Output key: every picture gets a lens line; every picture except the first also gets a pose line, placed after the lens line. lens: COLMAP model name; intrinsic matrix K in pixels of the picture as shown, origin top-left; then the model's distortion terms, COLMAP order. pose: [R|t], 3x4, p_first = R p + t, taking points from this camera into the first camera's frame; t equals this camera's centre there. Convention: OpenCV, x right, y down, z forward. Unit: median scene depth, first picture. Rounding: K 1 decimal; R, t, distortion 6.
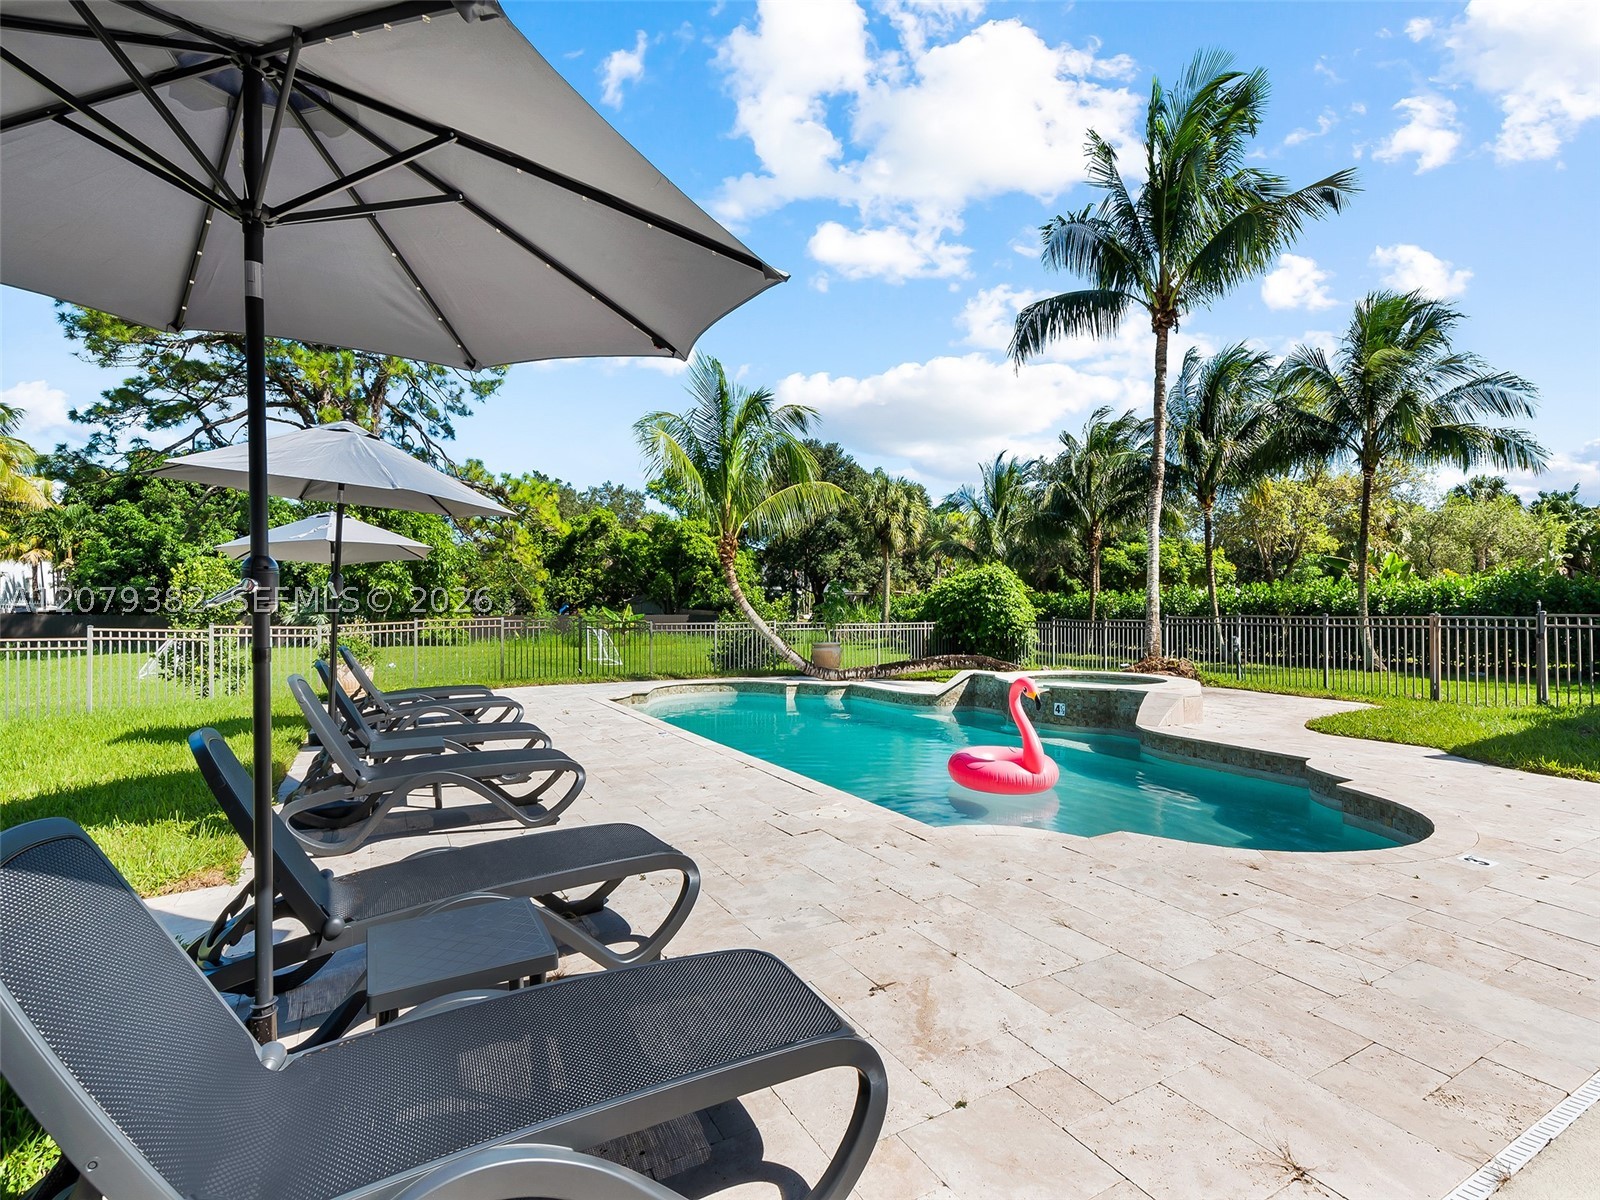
lens RADIAL K [[758.0, 0, 807.8], [0, 758.0, 600.8], [0, 0, 1]] dist [0.019810, -0.005822]
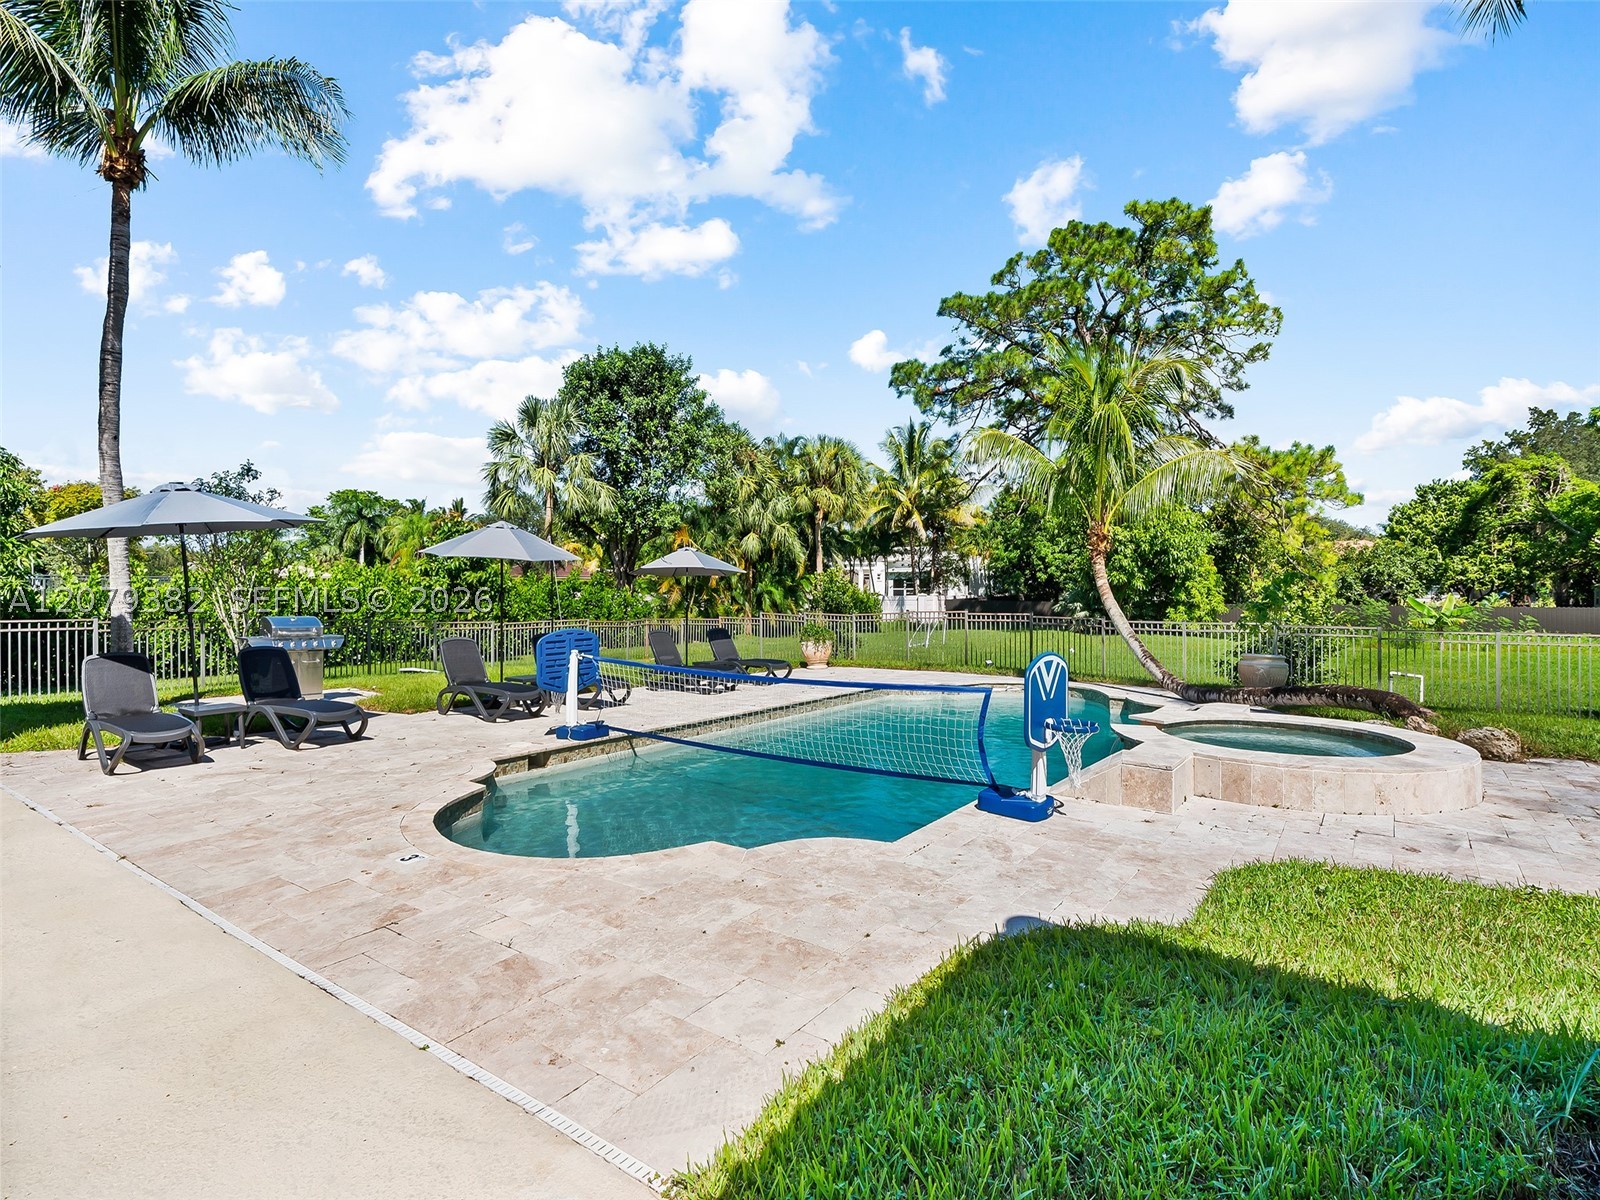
lens RADIAL K [[797.6, 0, 806.3], [0, 797.6, 604.4], [0, 0, 1]] dist [0.014041, -0.001722]
pose [[0.407435, 0.014654, -0.913117, 0.377842], [0.008394, 0.999769, 0.019790, -0.008781], [0.913196, -0.015728, 0.407218, 0.183671]]
